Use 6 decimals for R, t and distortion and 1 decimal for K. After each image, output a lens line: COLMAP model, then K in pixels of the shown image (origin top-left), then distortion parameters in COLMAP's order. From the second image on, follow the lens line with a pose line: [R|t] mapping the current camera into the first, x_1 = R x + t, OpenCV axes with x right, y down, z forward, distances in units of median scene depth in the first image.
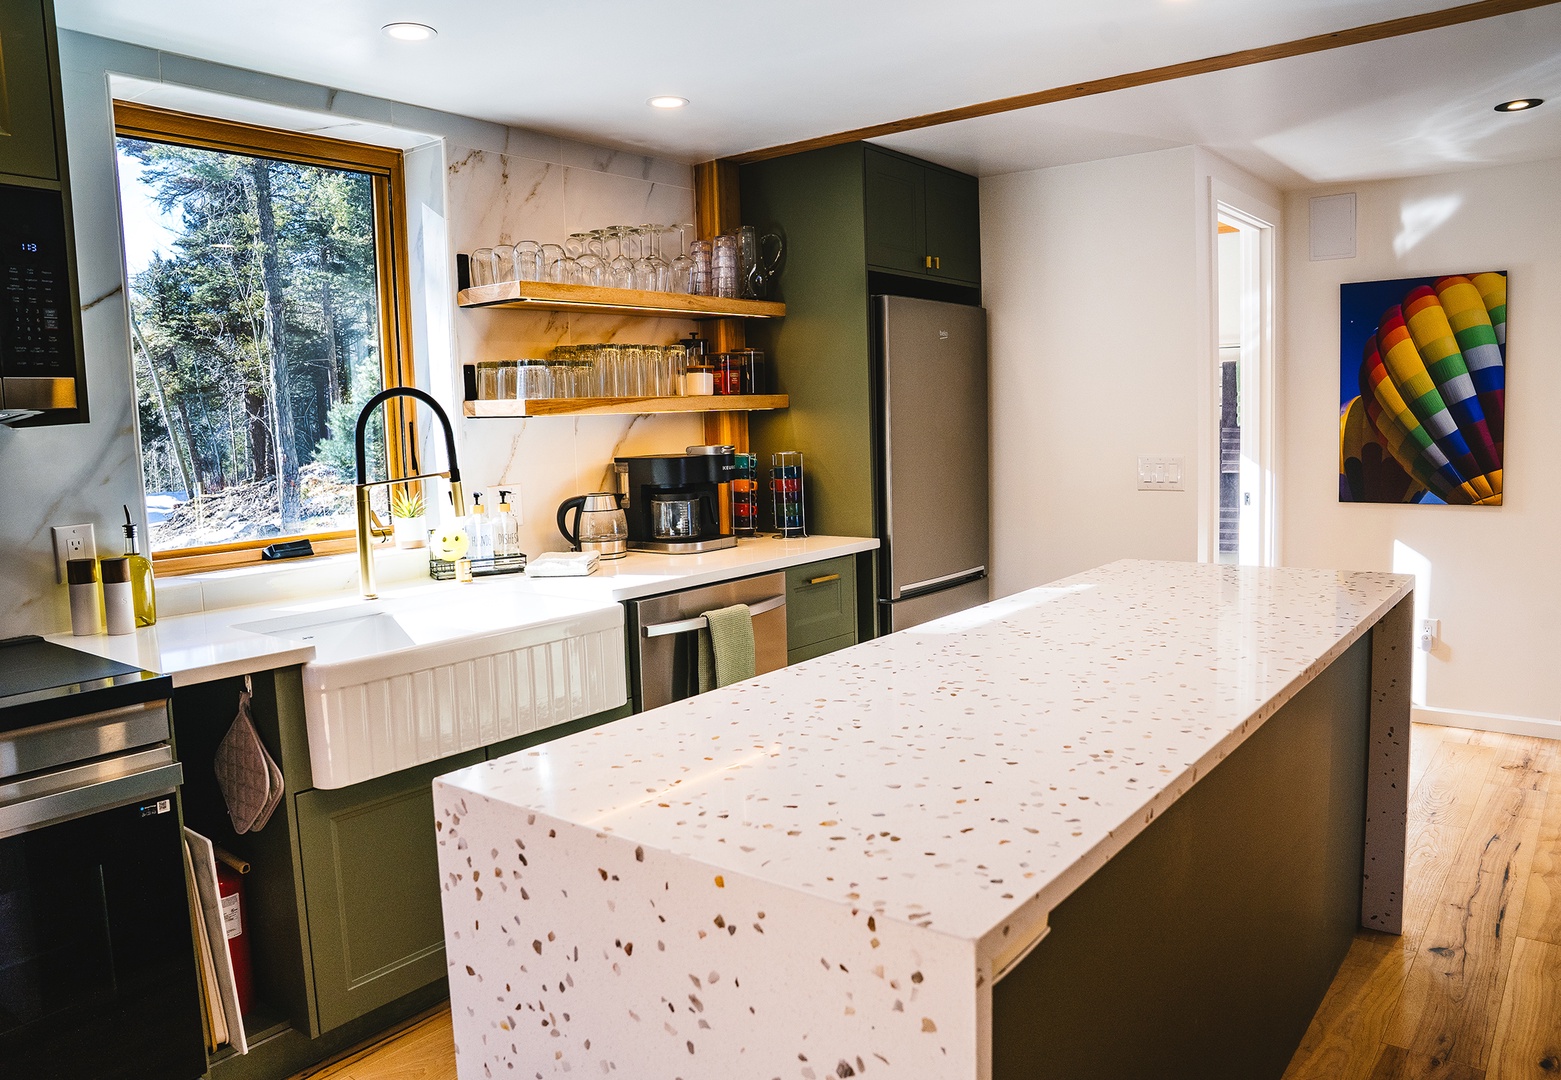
lens RADIAL K [[1125.4, 0, 780.5], [0, 1125.4, 540.0], [0, 0, 1]] dist [-0.139401, 0.104530]
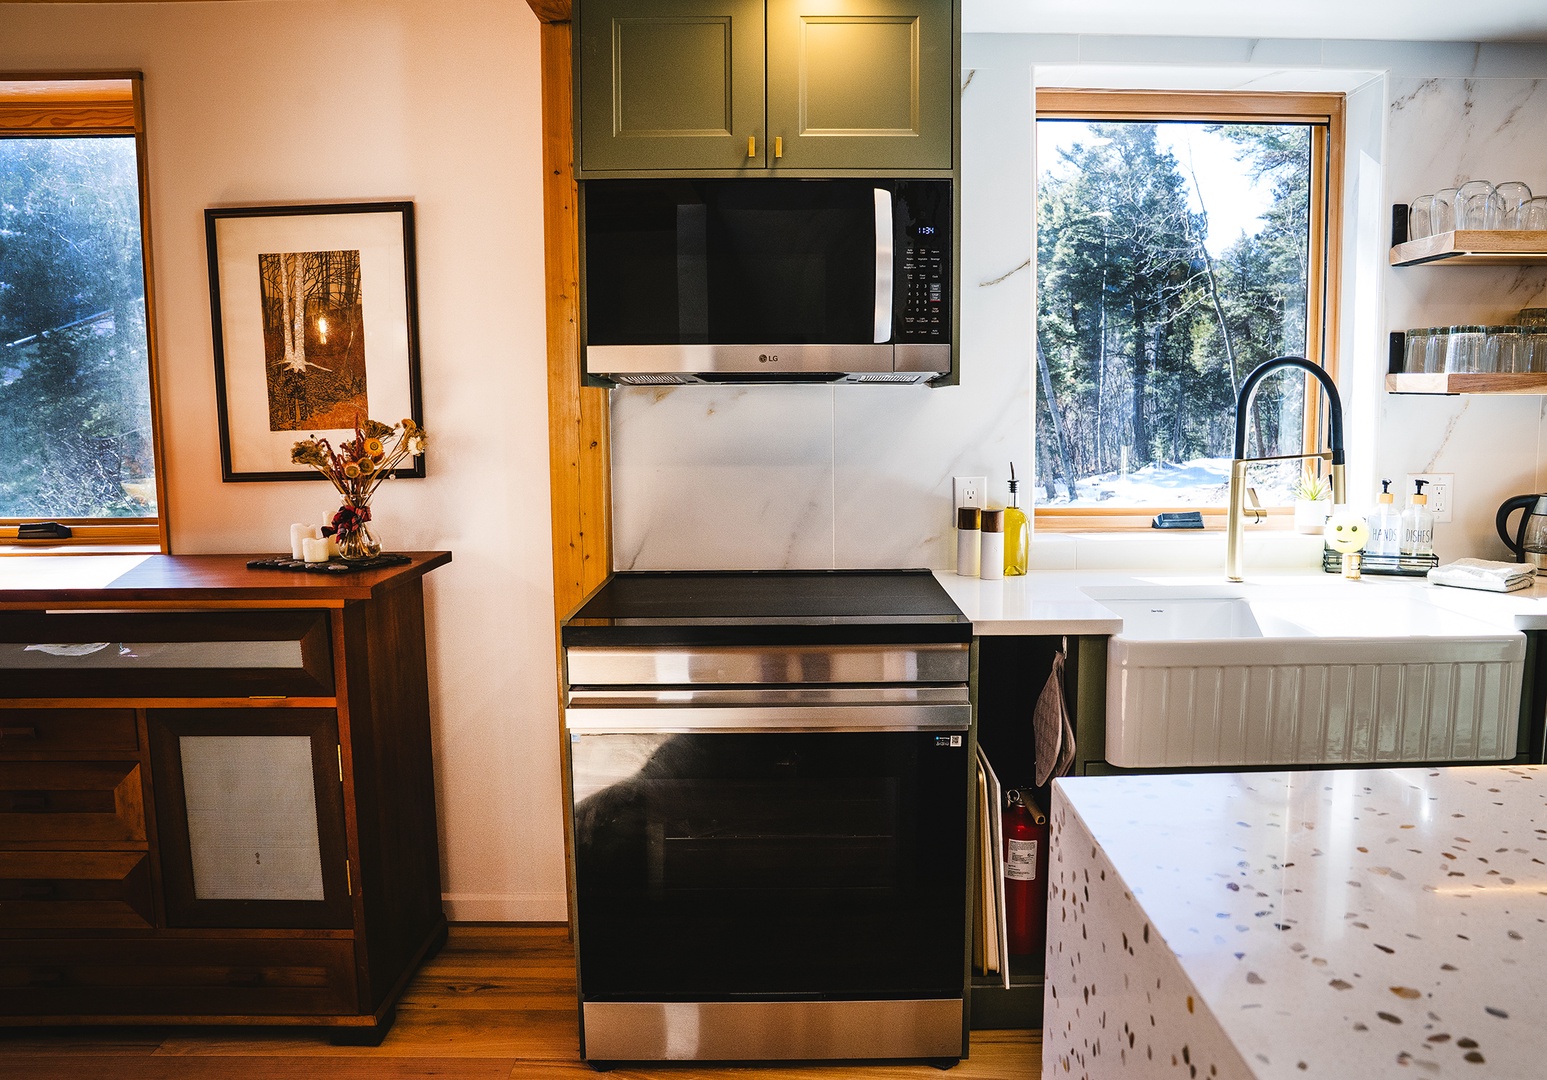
lens RADIAL K [[1120.8, 0, 773.5], [0, 1120.8, 540.0], [0, 0, 1]] dist [-0.132590, 0.081128]
pose [[0.611509, 0.119613, -0.782144, 0.105236], [-0.097812, 0.992353, 0.075287, -0.012542], [0.785168, 0.030464, 0.618533, 0.102431]]
